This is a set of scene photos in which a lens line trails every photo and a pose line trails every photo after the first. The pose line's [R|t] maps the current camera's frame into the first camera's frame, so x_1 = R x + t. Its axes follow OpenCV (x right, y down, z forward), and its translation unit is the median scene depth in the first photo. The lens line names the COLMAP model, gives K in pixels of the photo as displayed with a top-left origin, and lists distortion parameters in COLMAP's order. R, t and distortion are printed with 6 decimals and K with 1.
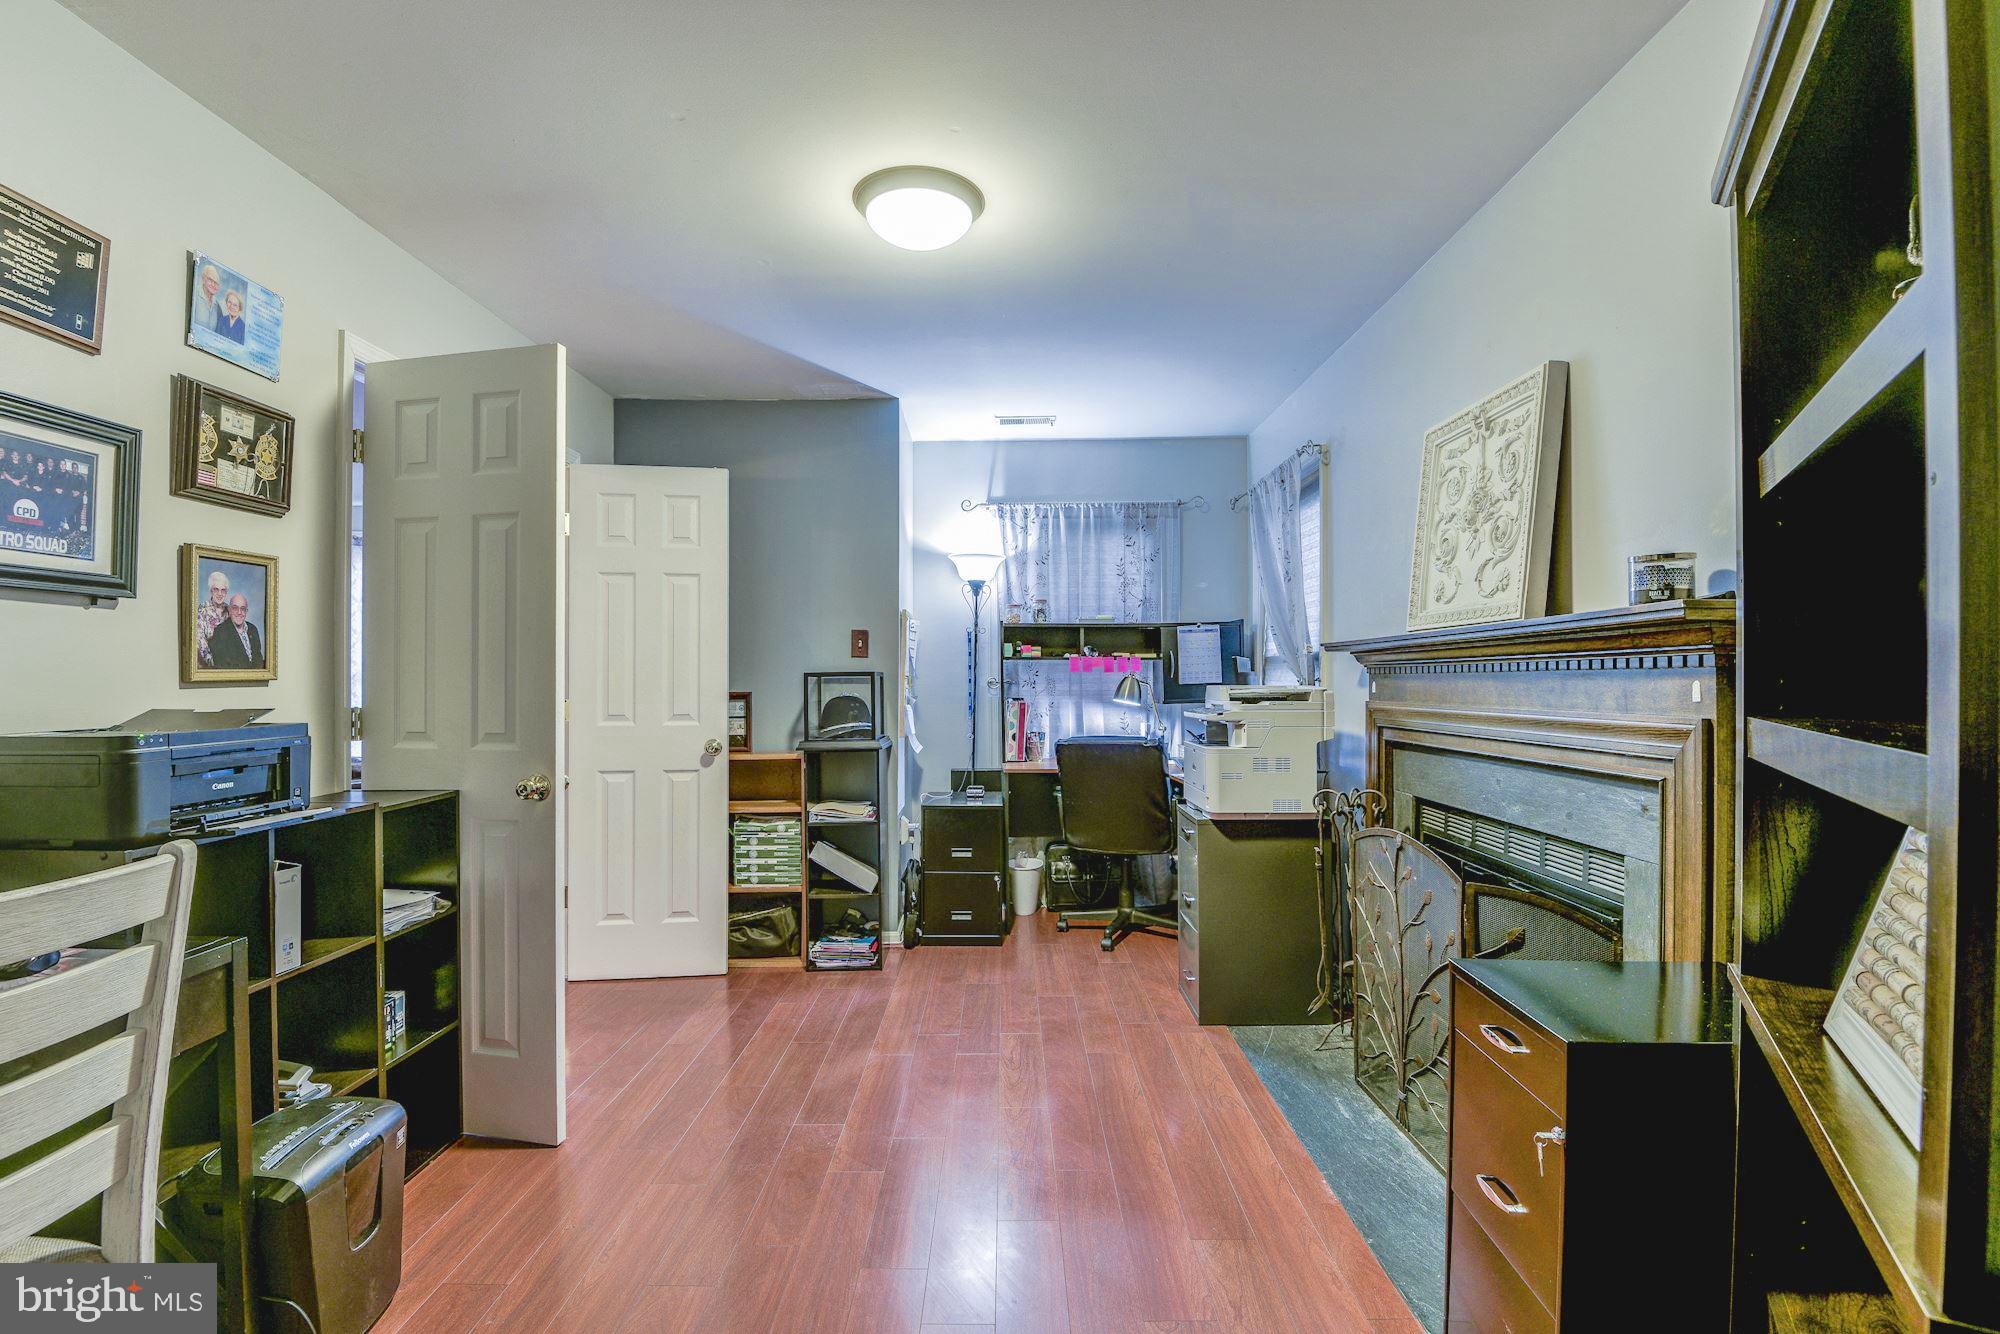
lens RADIAL K [[934.9, 0, 1006.4], [0, 934.9, 665.5], [0, 0, 1]] dist [0.002564, -0.012561]
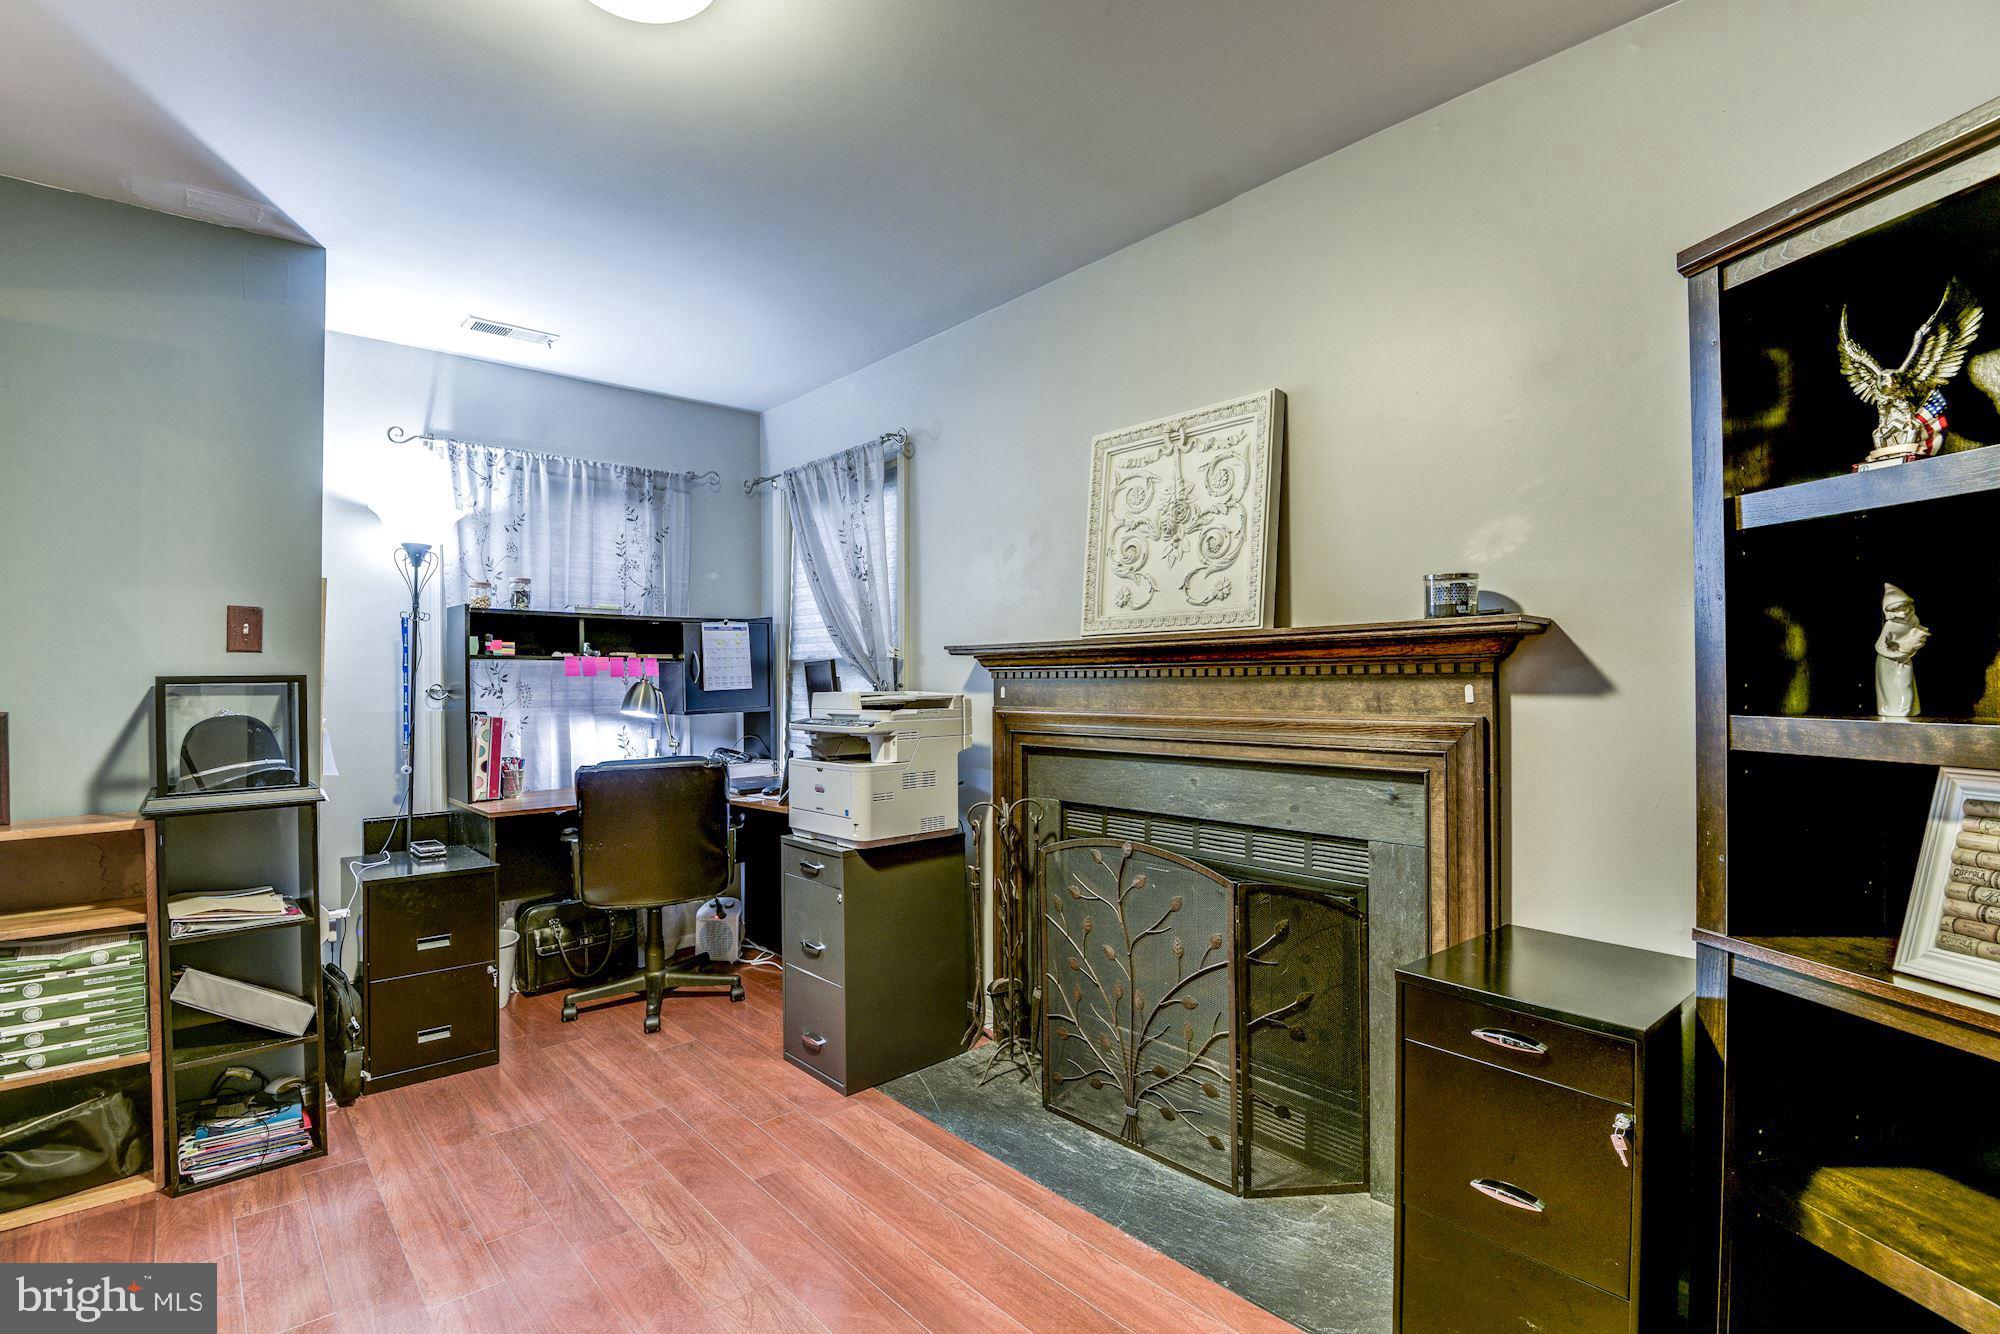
lens RADIAL K [[934.9, 0, 1019.6], [0, 934.9, 667.0], [0, 0, 1]] dist [0.002564, -0.012561]
pose [[0.740803, 0.007683, 0.671678, -0.205898], [-0.005644, 0.999970, -0.005214, 0.001450], [-0.671698, 0.000072, 0.740825, 0.227036]]
